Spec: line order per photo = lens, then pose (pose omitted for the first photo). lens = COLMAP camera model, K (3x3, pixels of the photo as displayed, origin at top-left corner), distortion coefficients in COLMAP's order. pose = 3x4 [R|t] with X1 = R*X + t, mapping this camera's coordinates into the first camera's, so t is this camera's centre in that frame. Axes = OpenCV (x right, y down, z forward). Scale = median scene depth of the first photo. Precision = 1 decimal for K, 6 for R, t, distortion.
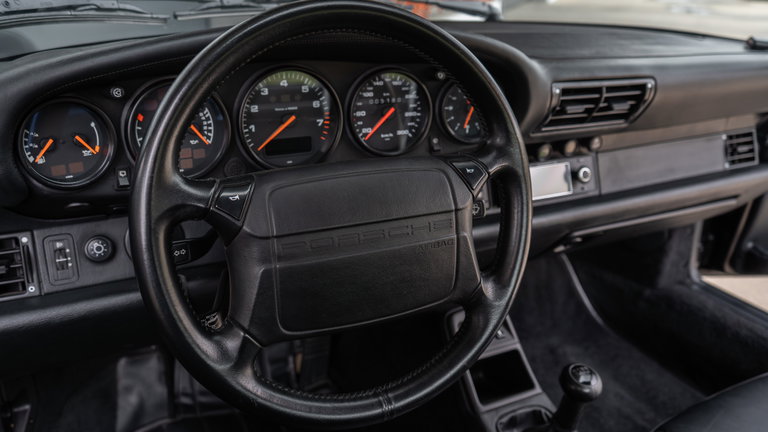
lens RADIAL K [[616.9, 0, 384.0], [0, 616.9, 216.0], [0, 0, 1]] dist [-0.002502, 0.001954]
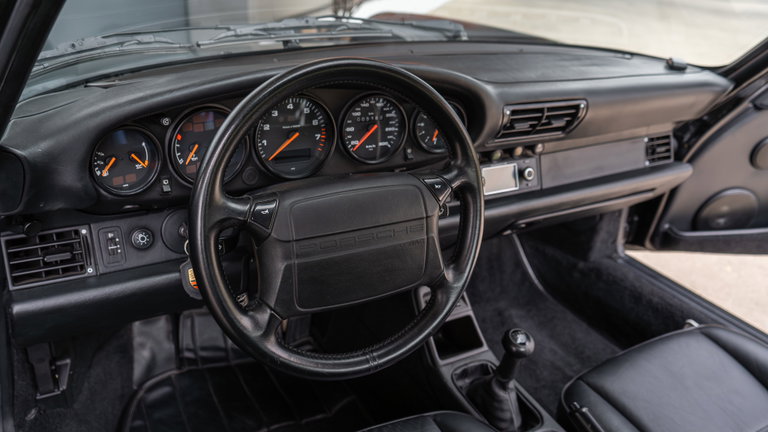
lens RADIAL K [[604.0, 0, 384.0], [0, 604.0, 216.0], [0, 0, 1]] dist [-0.012852, 0.002161]
pose [[0.997889, 0.015206, 0.063135, -0.042993], [-0.019628, 0.997352, 0.070031, -0.076709], [-0.061903, -0.071122, 0.995545, -0.216189]]
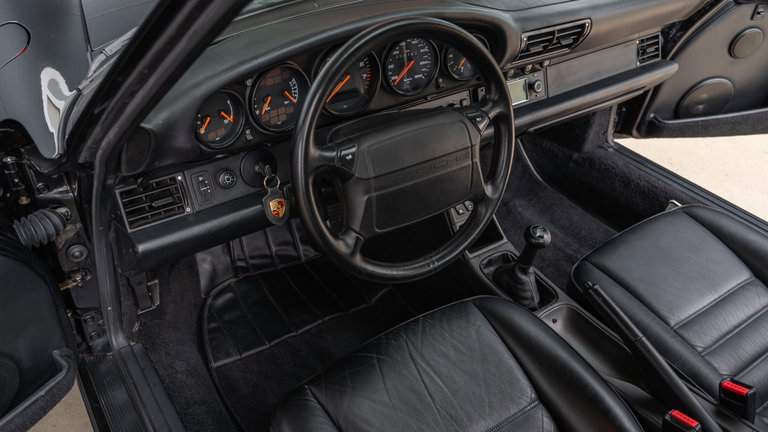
lens RADIAL K [[604.0, 0, 384.0], [0, 604.0, 216.0], [0, 0, 1]] dist [-0.012852, 0.002161]
pose [[0.992089, -0.074408, 0.101110, -0.211400], [0.045540, 0.963862, 0.262482, -0.193974], [-0.116987, -0.255800, 0.959625, -0.392393]]
